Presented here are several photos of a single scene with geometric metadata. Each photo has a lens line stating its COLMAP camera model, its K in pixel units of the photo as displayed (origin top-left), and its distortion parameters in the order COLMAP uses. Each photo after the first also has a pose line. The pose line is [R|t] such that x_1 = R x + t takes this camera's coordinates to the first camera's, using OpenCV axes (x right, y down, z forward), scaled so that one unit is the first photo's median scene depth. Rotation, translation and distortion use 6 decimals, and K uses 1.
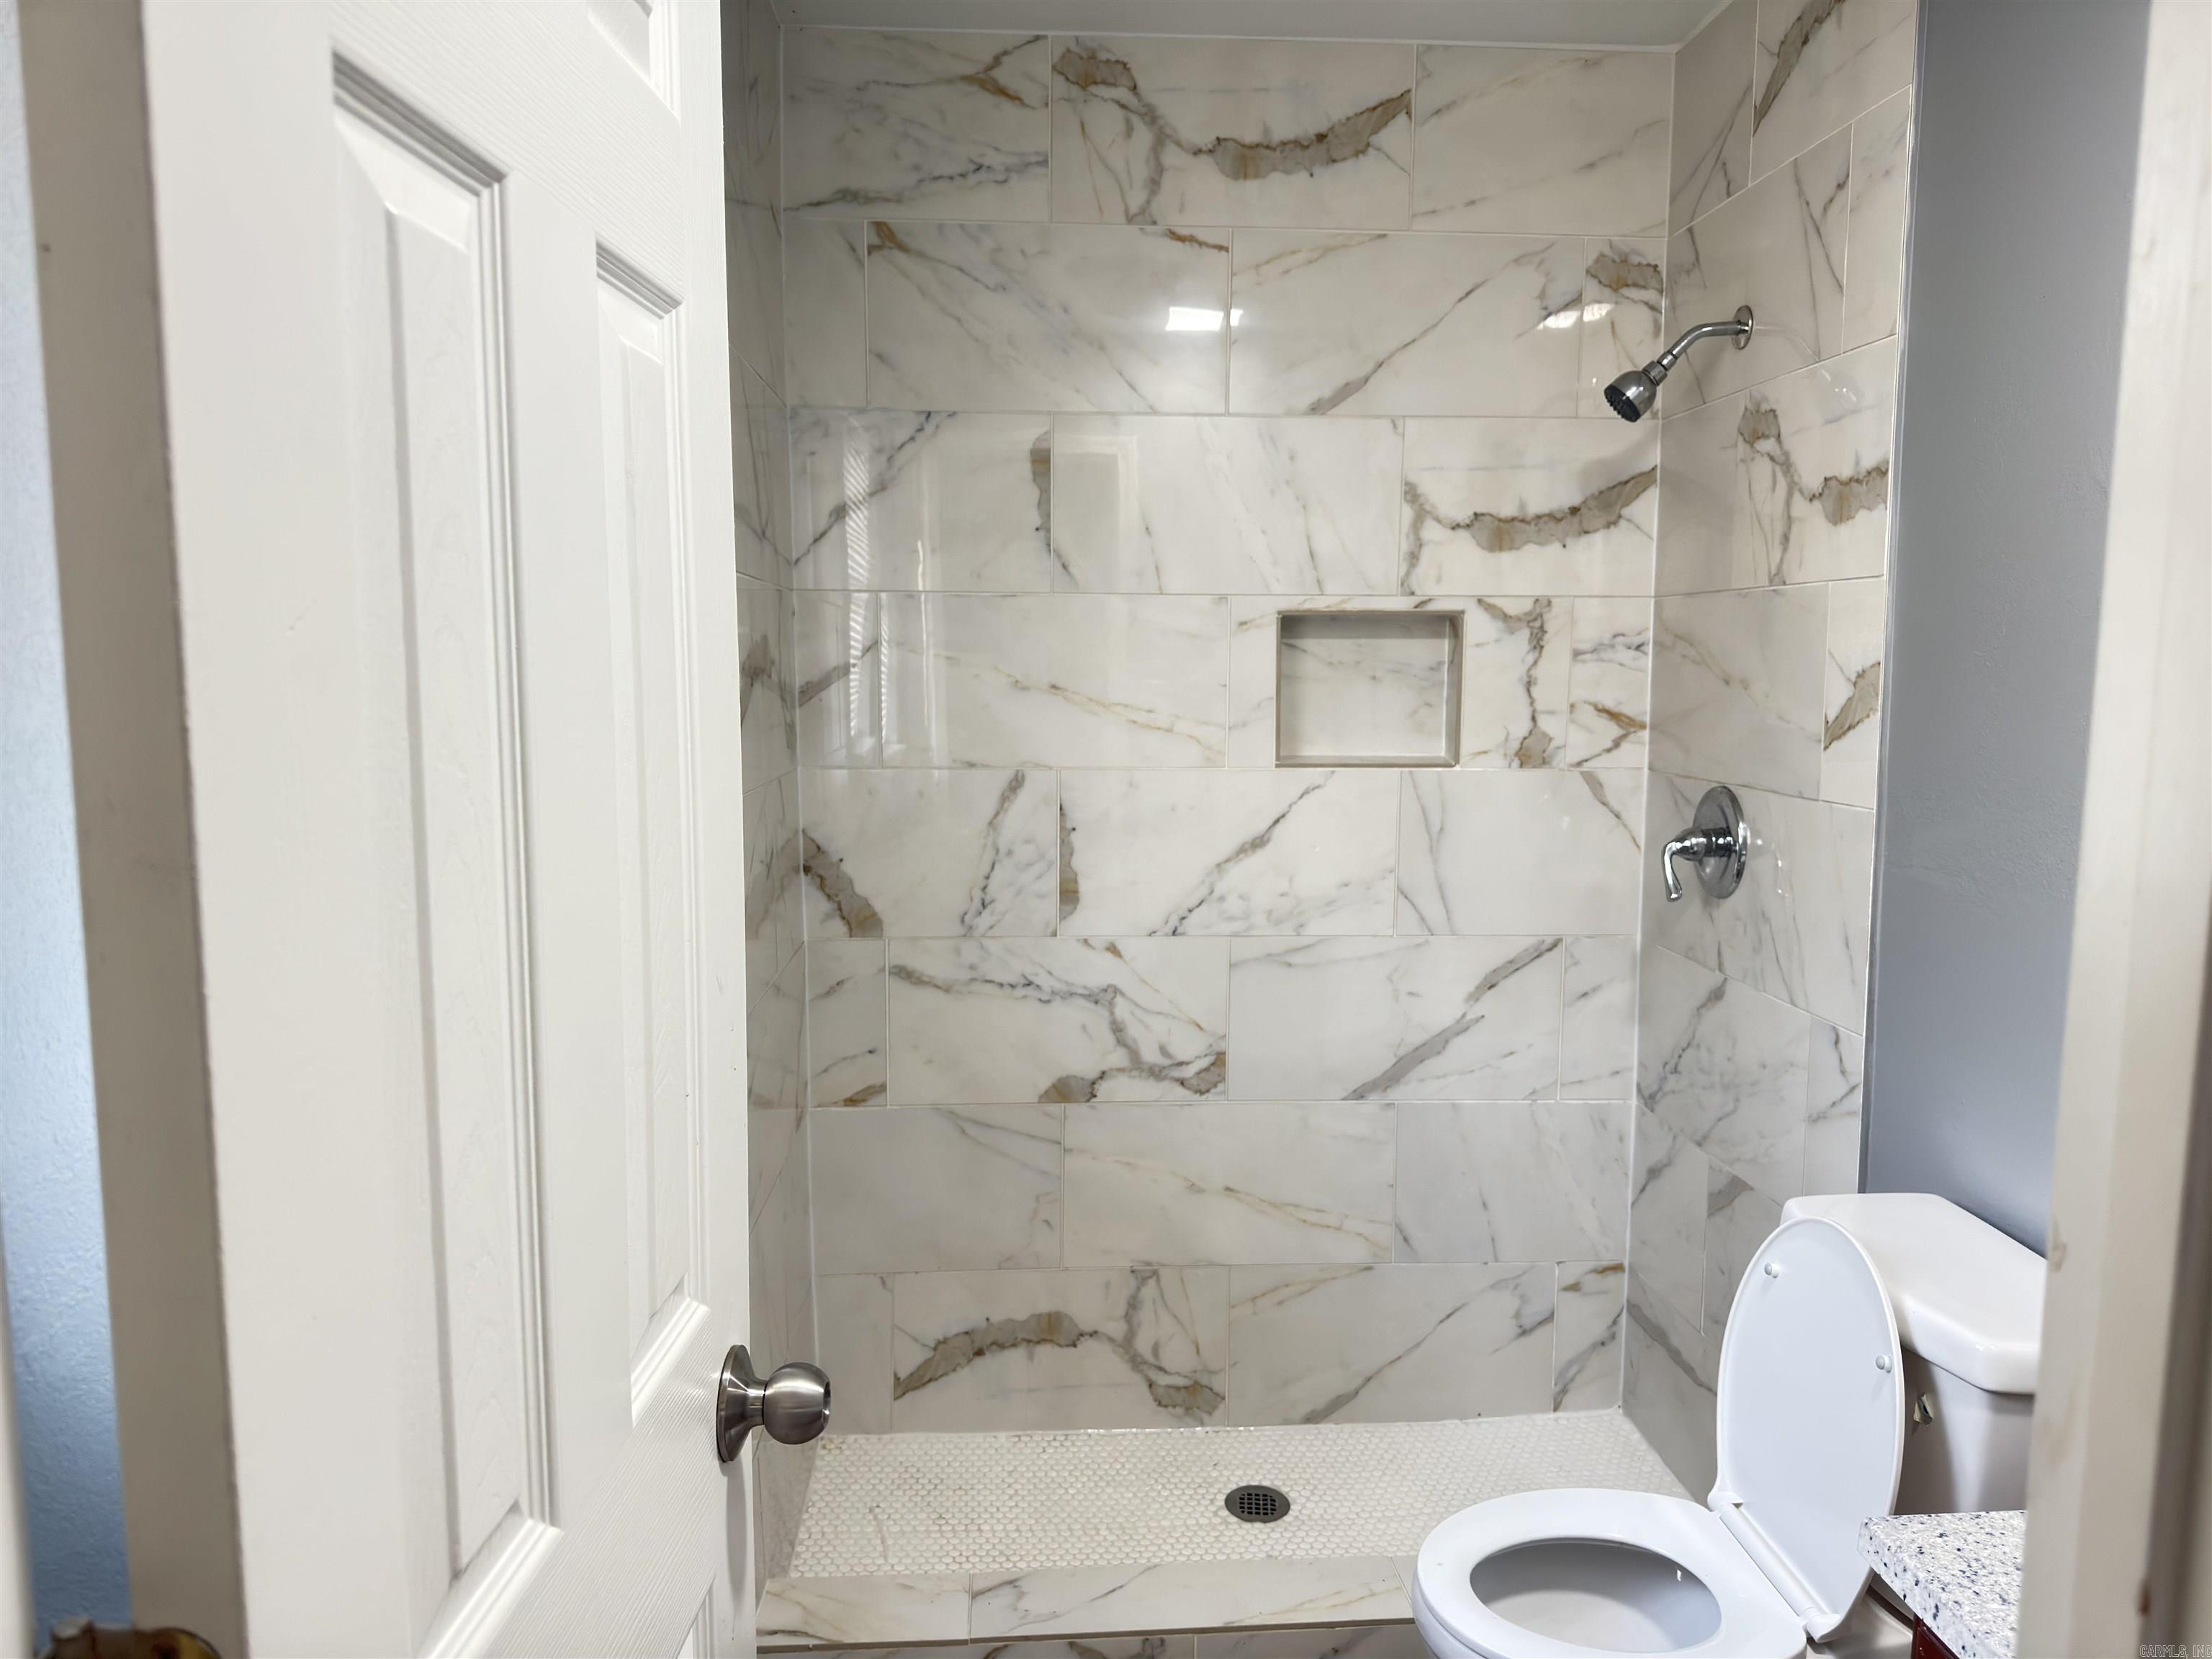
lens RADIAL K [[1511.9, 0, 1099.6], [0, 1511.9, 840.9], [0, 0, 1]] dist [0.033591, -0.036670]
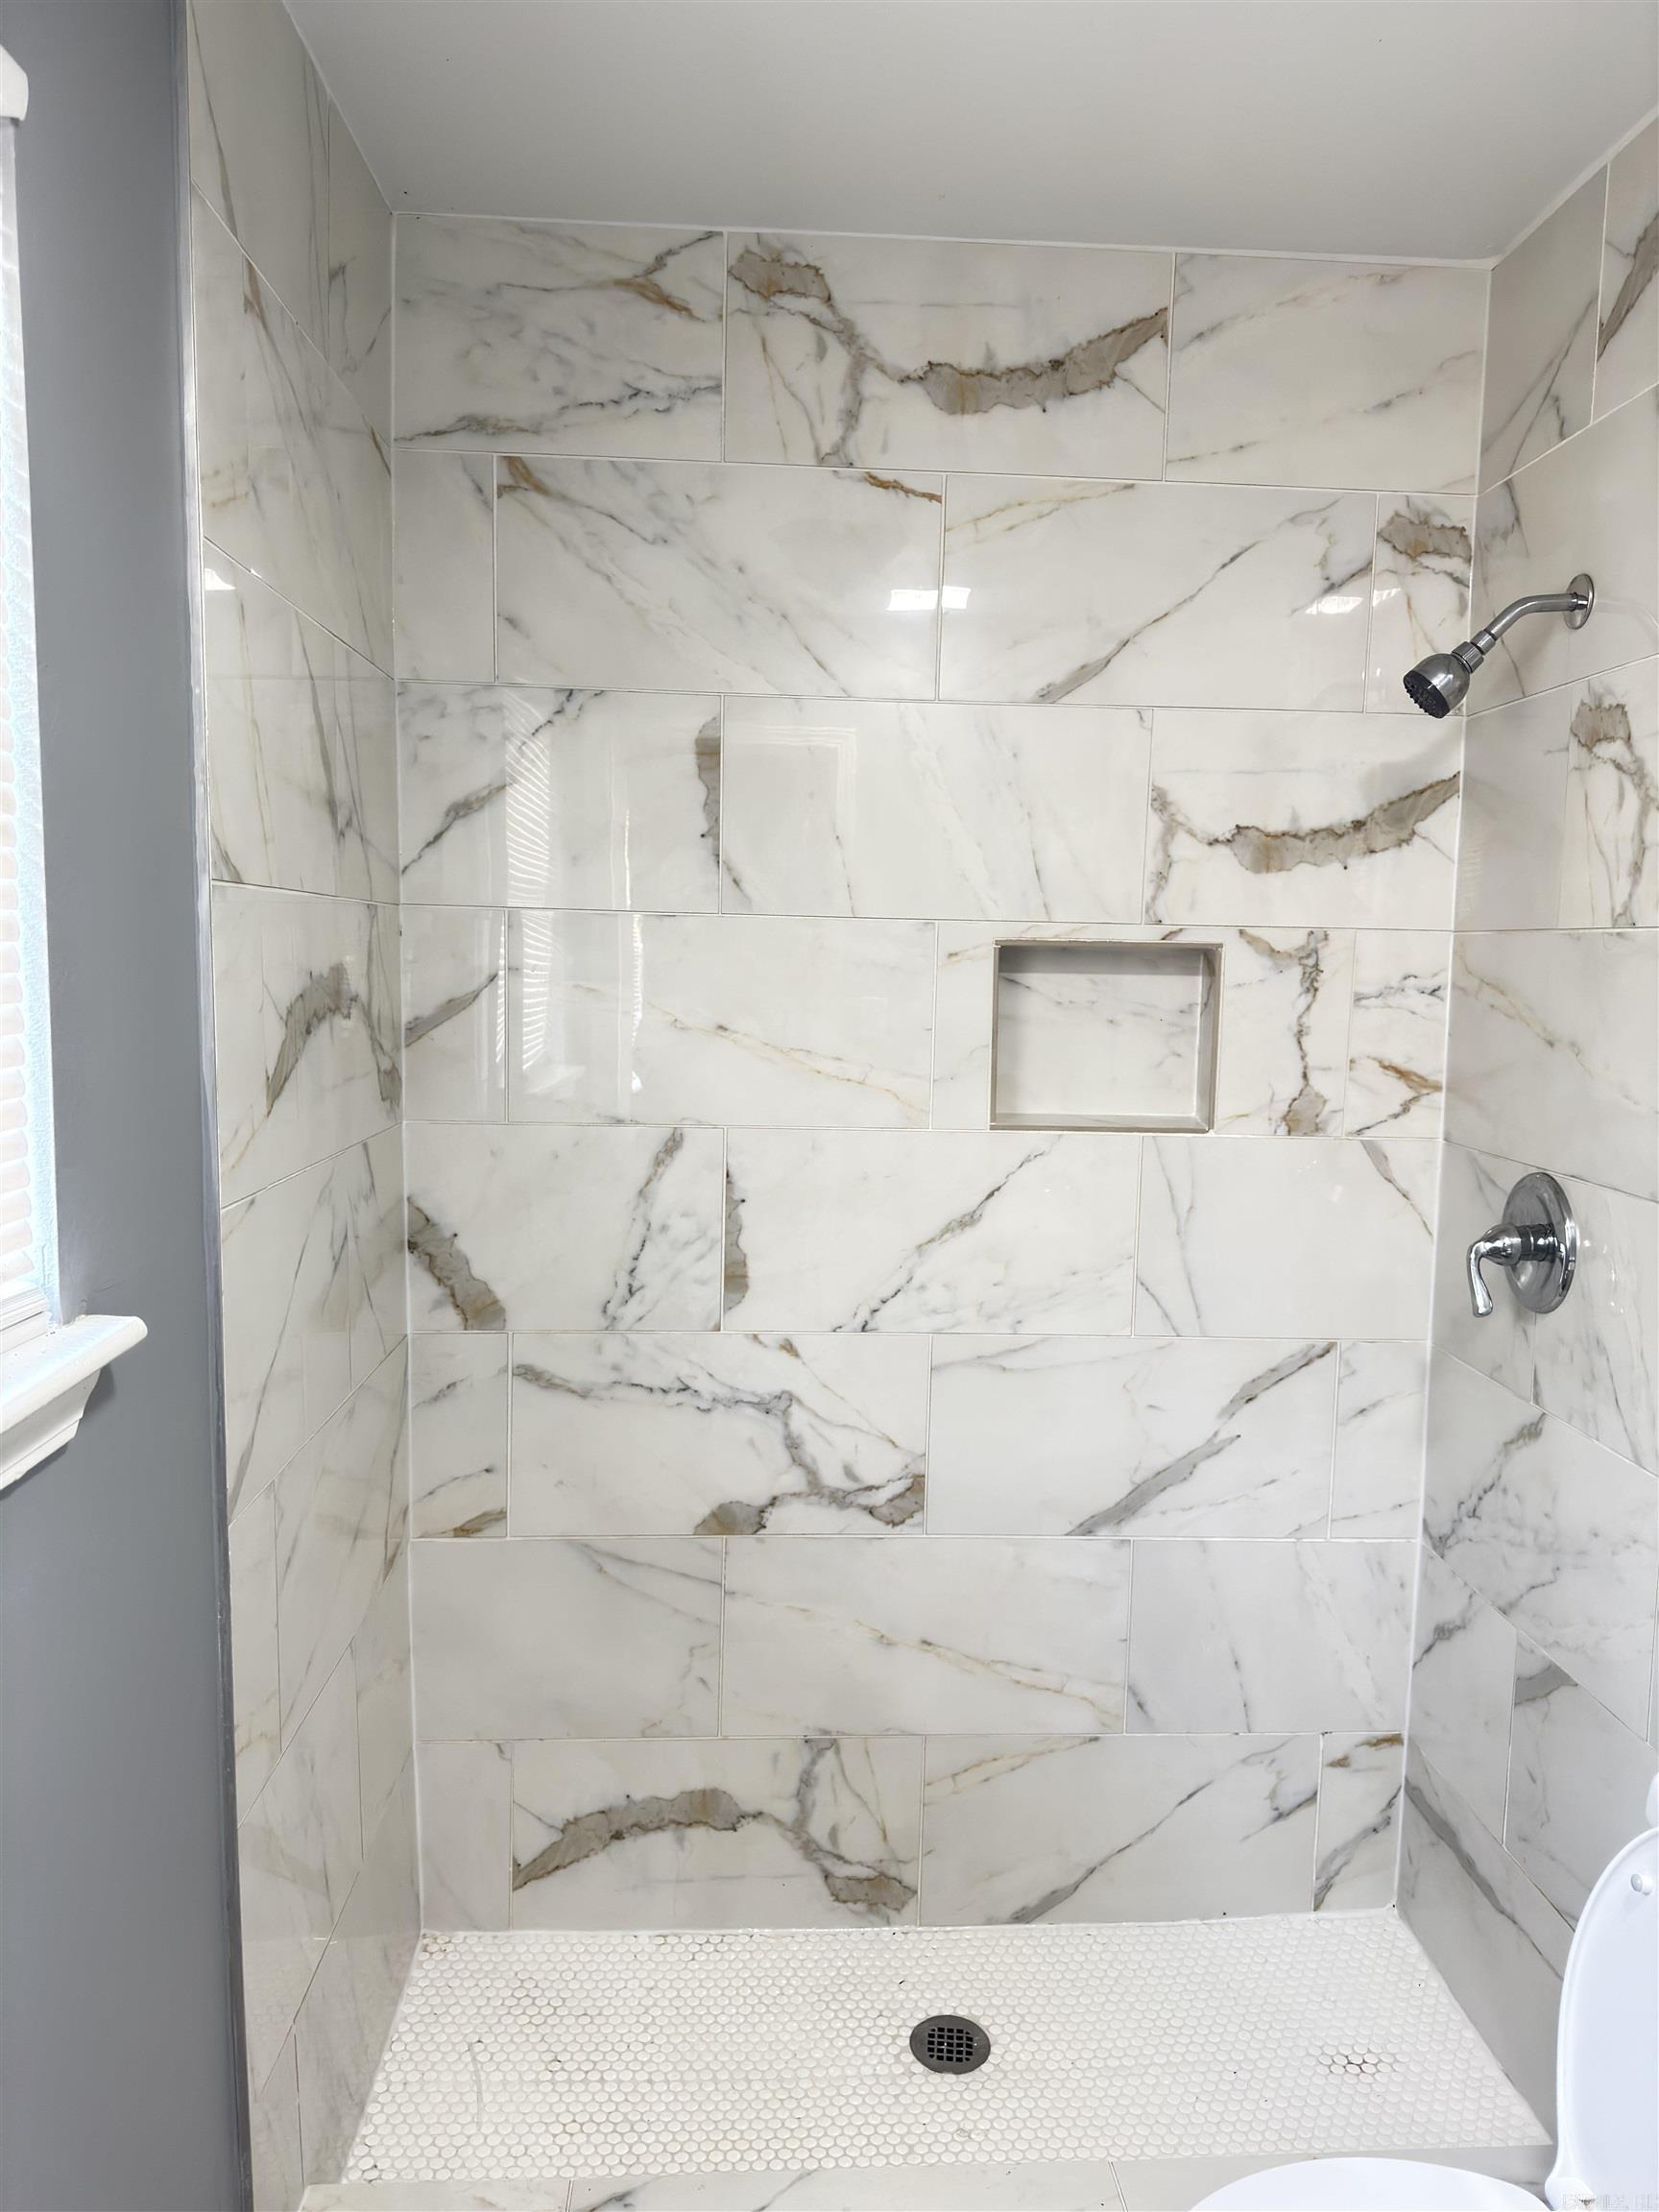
lens RADIAL K [[1511.9, 0, 843.9], [0, 1511.9, 1118.6], [0, 0, 1]] dist [0.033591, -0.036670]
pose [[0.999836, 0.018091, -0.000628, 0.038019], [-0.018097, 0.999779, -0.010735, -0.045259], [0.000434, 0.010745, 0.999942, 0.181142]]
